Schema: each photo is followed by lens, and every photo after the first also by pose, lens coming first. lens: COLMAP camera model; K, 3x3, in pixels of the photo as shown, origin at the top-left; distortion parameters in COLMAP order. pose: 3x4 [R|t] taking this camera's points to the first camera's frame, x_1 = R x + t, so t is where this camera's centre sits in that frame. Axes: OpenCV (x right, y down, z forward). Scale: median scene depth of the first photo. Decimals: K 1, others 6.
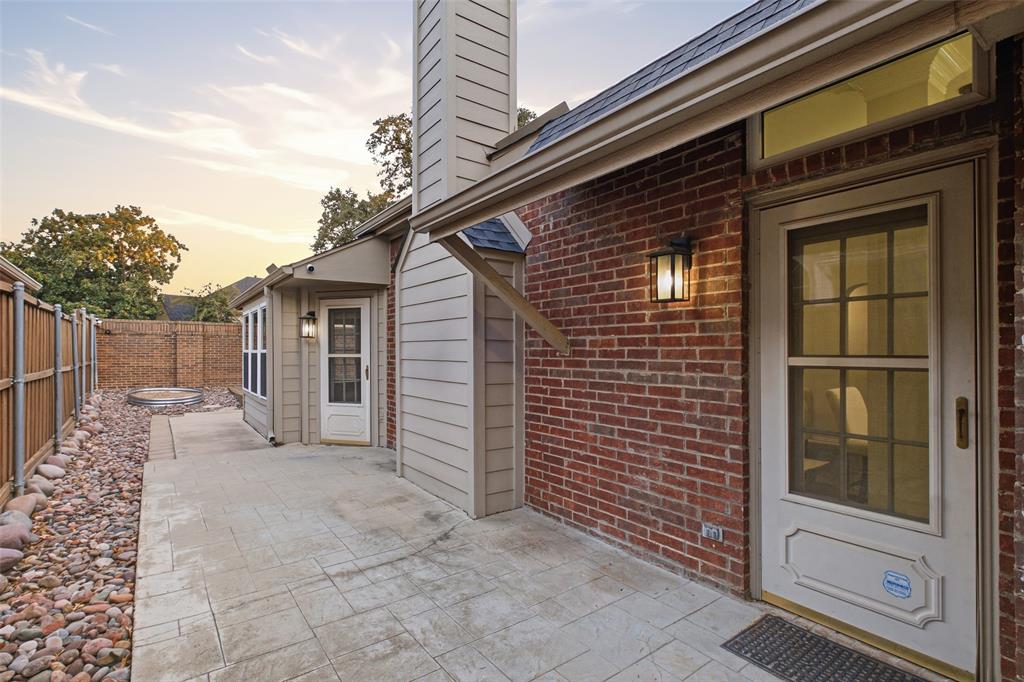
lens RADIAL K [[499.7, 0, 508.7], [0, 499.7, 346.3], [0, 0, 1]] dist [0.003972, 0.000965]
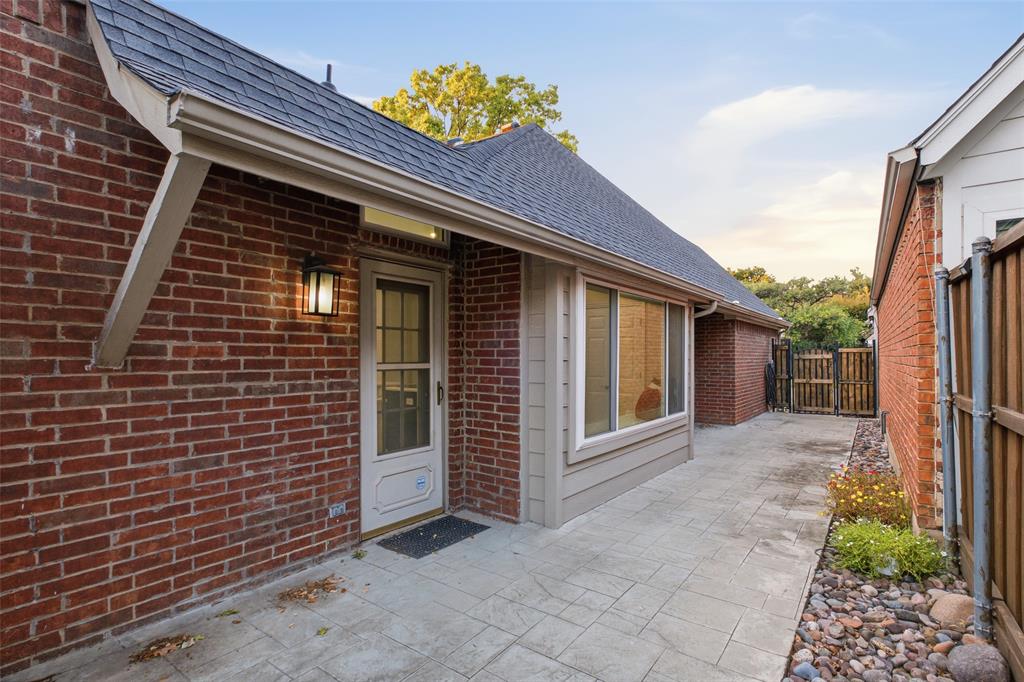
lens RADIAL K [[499.7, 0, 508.8], [0, 499.7, 359.1], [0, 0, 1]] dist [0.003972, 0.000965]
pose [[-0.307895, 0.001974, 0.951418, -0.676976], [-0.001823, 0.999995, -0.002664, 0.007007], [-0.951419, -0.002555, -0.307890, 0.760914]]
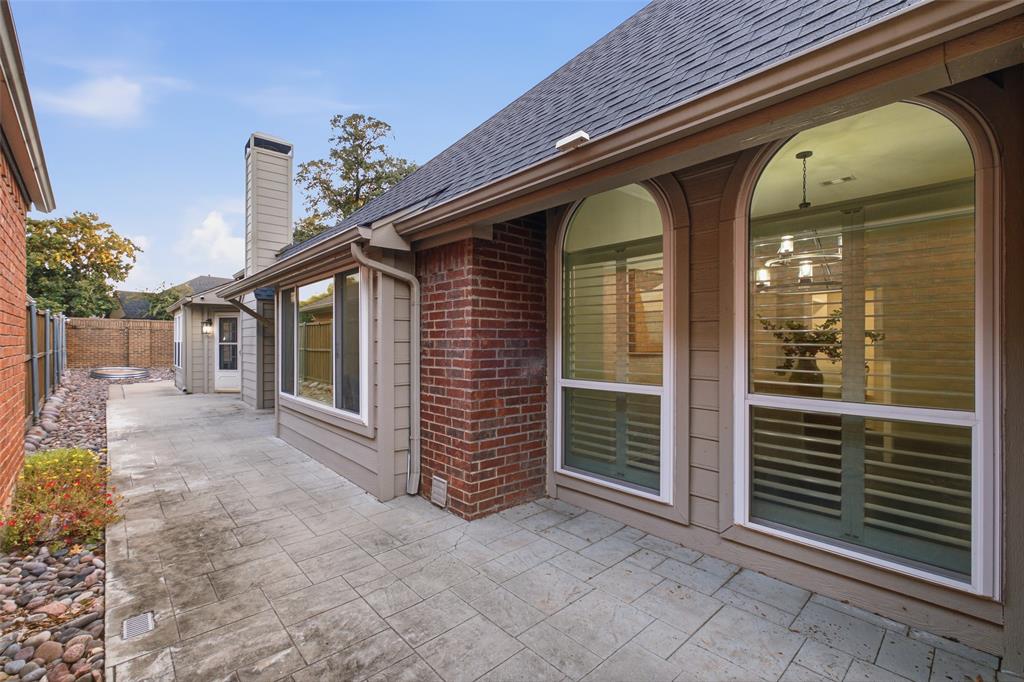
lens RADIAL K [[443.6, 0, 512.4], [0, 443.6, 337.7], [0, 0, 1]] dist [0.000596, -0.000455]
pose [[0.992555, 0.004589, 0.121708, 0.974148], [-0.004340, 0.999988, -0.002314, -0.006806], [-0.121718, 0.001769, 0.992563, -1.407391]]
